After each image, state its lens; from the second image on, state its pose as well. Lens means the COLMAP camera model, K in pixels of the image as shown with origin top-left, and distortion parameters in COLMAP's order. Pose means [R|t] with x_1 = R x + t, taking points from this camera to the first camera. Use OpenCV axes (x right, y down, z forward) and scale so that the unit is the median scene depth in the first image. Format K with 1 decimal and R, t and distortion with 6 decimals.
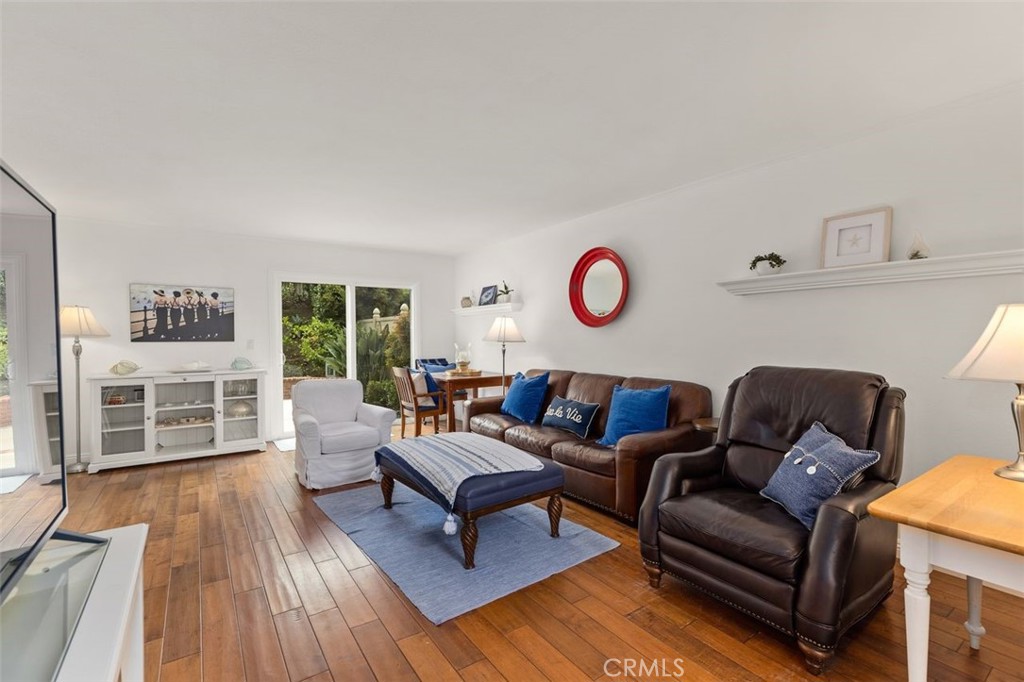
lens RADIAL K [[462.8, 0, 511.2], [0, 462.8, 338.2], [0, 0, 1]] dist [0.013300, -0.002952]
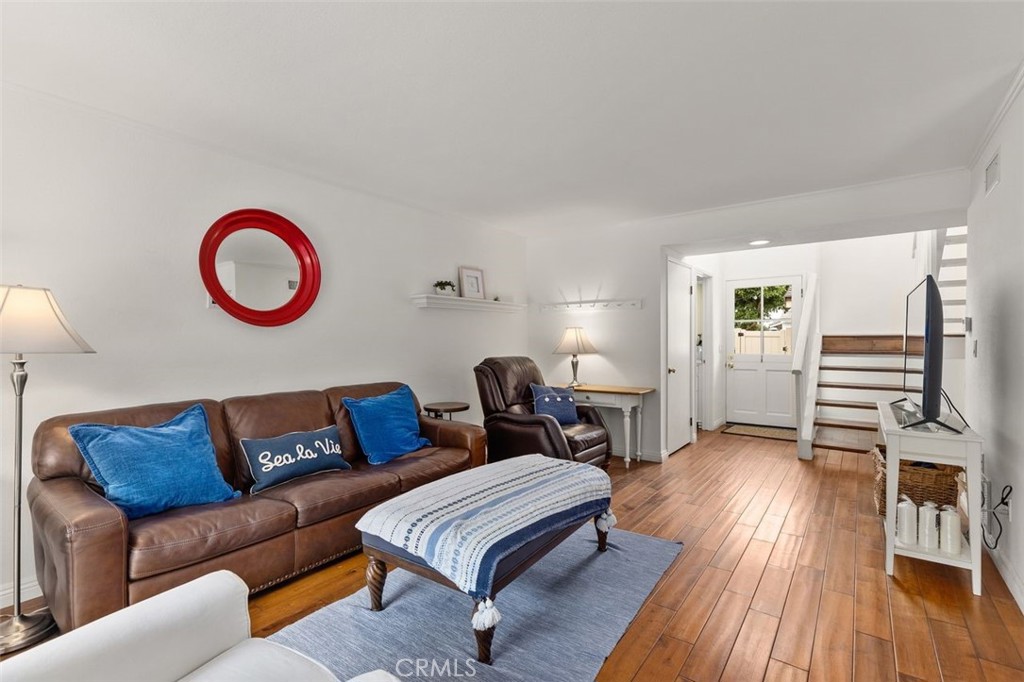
lens RADIAL K [[462.8, 0, 510.2], [0, 462.8, 339.1], [0, 0, 1]] dist [0.013300, -0.002952]
pose [[-0.311848, 0.000388, 0.950132, -0.659090], [0.010013, 0.999946, 0.002878, -0.003746], [-0.950079, 0.010411, -0.311835, 0.960002]]
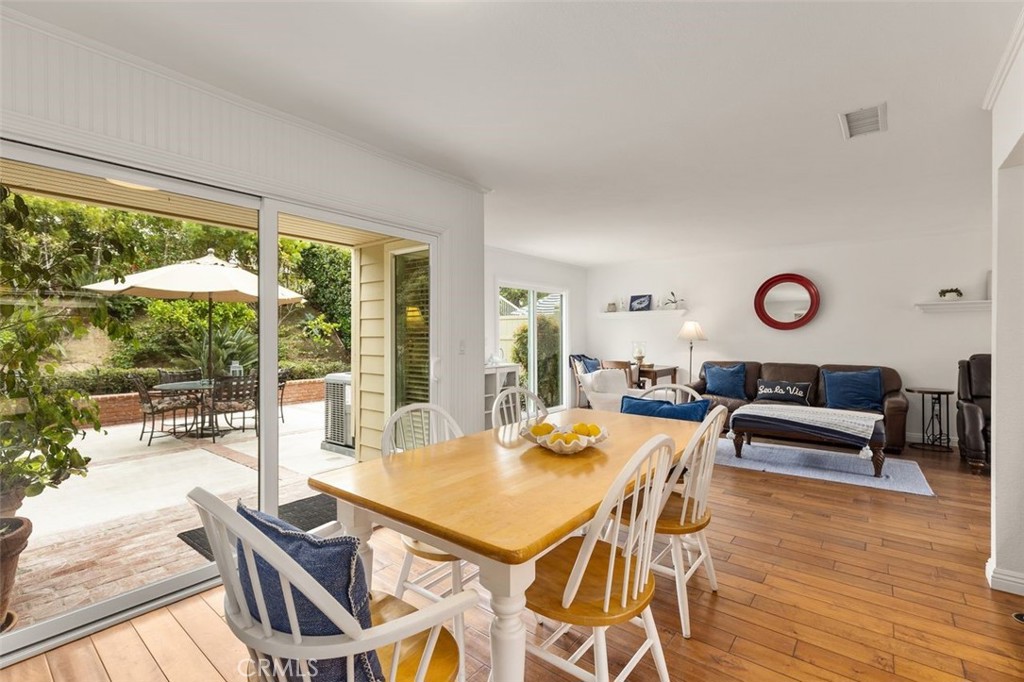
lens RADIAL K [[462.8, 0, 511.4], [0, 462.8, 337.3], [0, 0, 1]] dist [0.013300, -0.002952]
pose [[0.959608, 0.002948, 0.281326, -1.128158], [-0.003125, 0.999995, 0.000180, 0.000954], [-0.281324, -0.001051, 0.959612, -0.139226]]
